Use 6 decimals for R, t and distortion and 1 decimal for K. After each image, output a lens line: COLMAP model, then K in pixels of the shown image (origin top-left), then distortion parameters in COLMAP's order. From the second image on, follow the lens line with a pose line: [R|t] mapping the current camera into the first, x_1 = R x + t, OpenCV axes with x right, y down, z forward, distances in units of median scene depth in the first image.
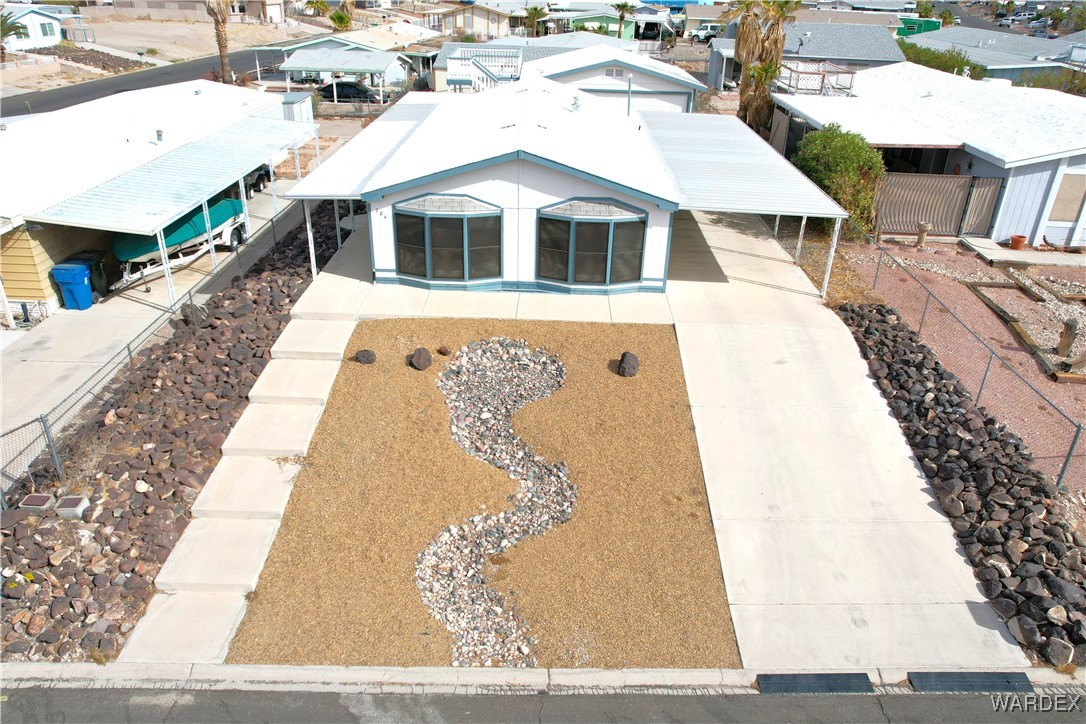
lens RADIAL K [[806.7, 0, 549.5], [0, 806.7, 404.6], [0, 0, 1]] dist [-0.071035, 0.060674]
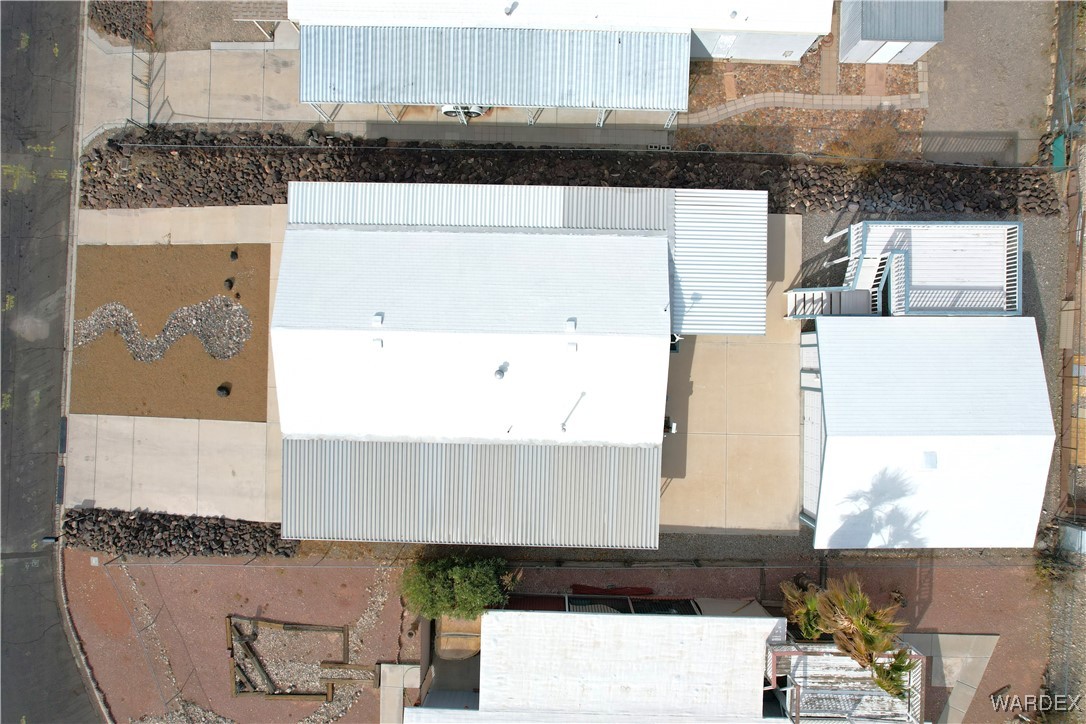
lens RADIAL K [[693.3, 0, 550.1], [0, 693.3, 364.0], [0, 0, 1]] dist [-0.077722, 0.071157]
pose [[-0.008517, 0.999796, -0.018298, 0.054364], [-0.475954, 0.012040, 0.879388, -1.917391], [0.879429, 0.016198, 0.475754, 0.922748]]
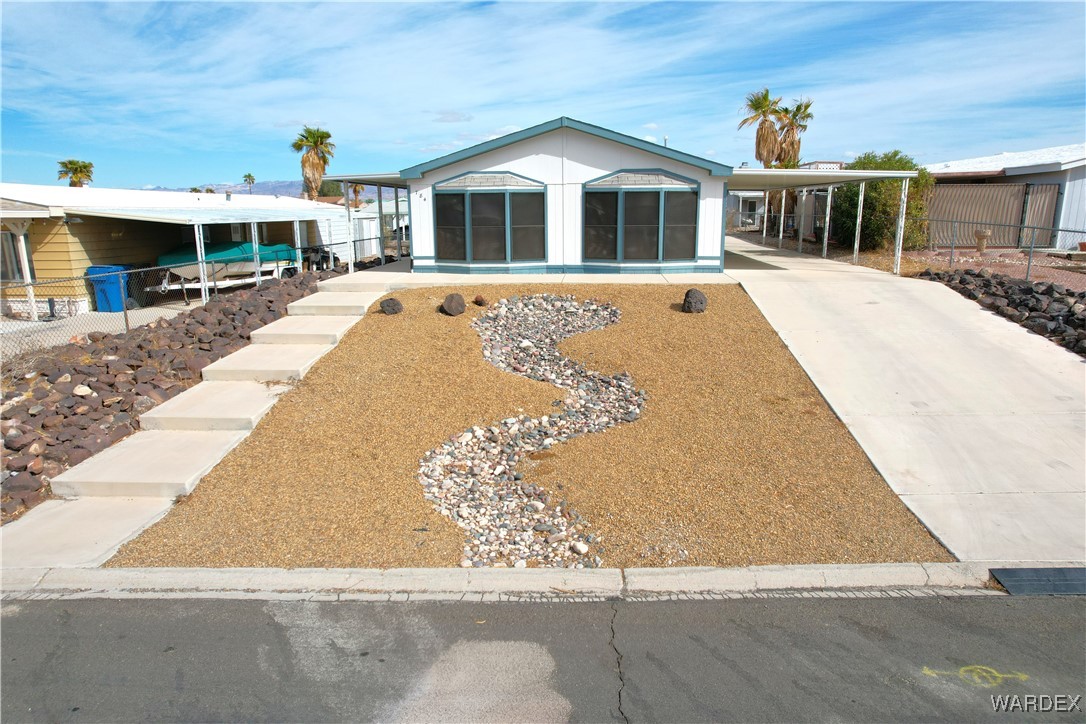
lens RADIAL K [[693.3, 0, 550.1], [0, 693.3, 364.0], [0, 0, 1]] dist [-0.077722, 0.071157]
pose [[0.998176, -0.023062, -0.055786, -0.015144], [0.006676, 0.960648, -0.277690, 0.218080], [0.059994, 0.276811, 0.959050, 0.313936]]
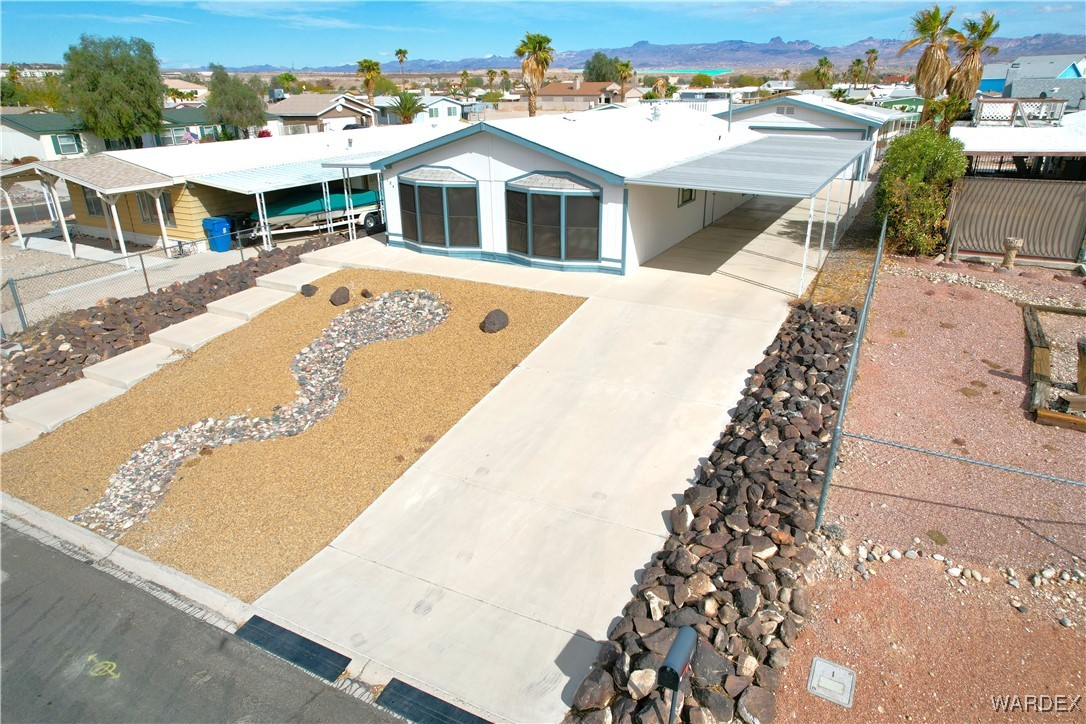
lens RADIAL K [[693.3, 0, 550.1], [0, 693.3, 364.0], [0, 0, 1]] dist [-0.077722, 0.071157]
pose [[0.884530, 0.142289, -0.444252, 0.539742], [-0.192682, 0.978750, -0.070158, 0.046026], [0.424829, 0.147656, 0.893151, 0.299686]]
